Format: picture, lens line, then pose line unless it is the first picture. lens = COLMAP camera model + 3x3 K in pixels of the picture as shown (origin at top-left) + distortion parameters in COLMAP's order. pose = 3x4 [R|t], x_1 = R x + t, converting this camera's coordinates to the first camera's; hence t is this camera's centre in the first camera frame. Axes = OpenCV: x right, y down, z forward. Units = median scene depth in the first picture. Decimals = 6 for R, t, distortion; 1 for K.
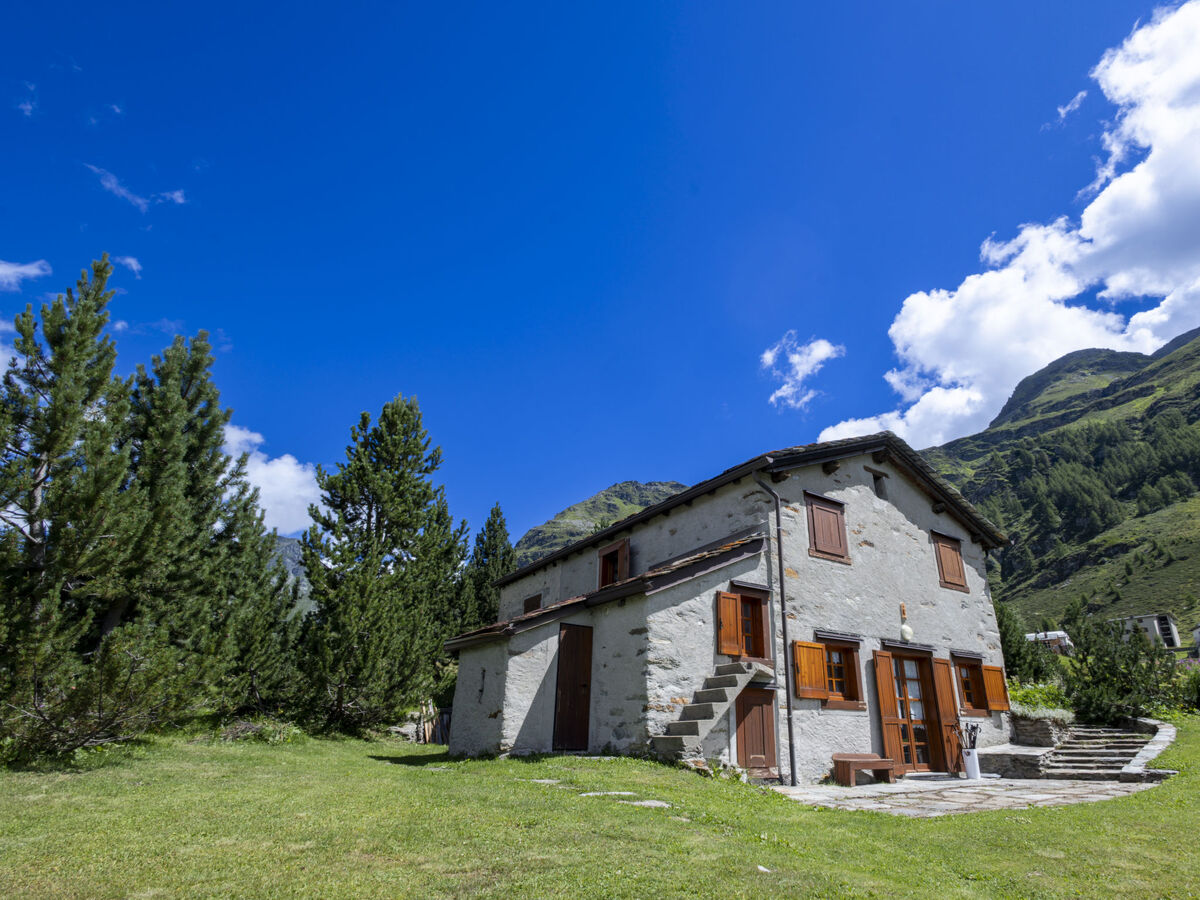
lens RADIAL K [[660.1, 0, 691.0], [0, 660.1, 450.3], [0, 0, 1]] dist [0.014656, 0.000006]
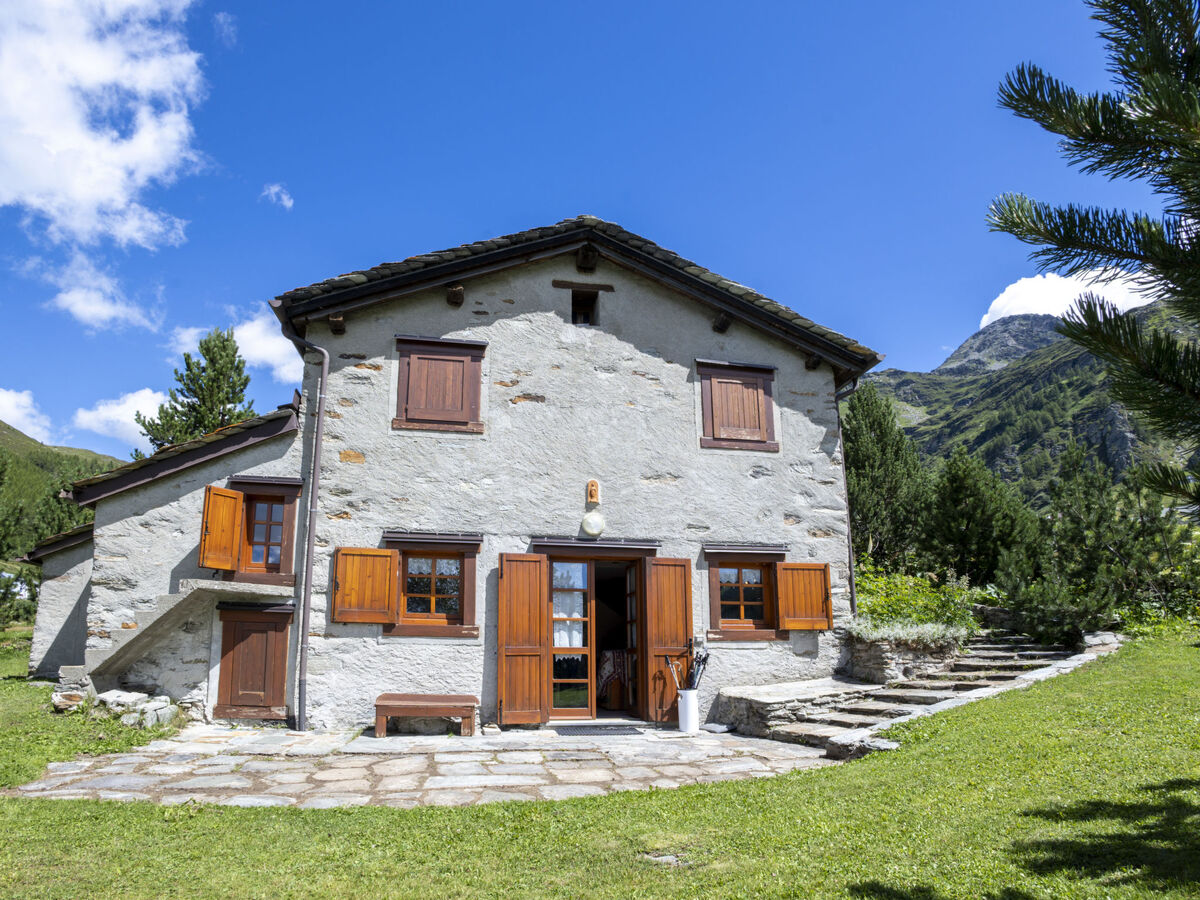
lens RADIAL K [[717.5, 0, 581.9], [0, 717.5, 499.0], [0, 0, 1]] dist [-0.094199, 0.000169]
pose [[0.884269, -0.090556, -0.458113, 0.685452], [0.181648, 0.970458, 0.158793, 0.146559], [0.430200, -0.223631, 0.874596, 0.406535]]
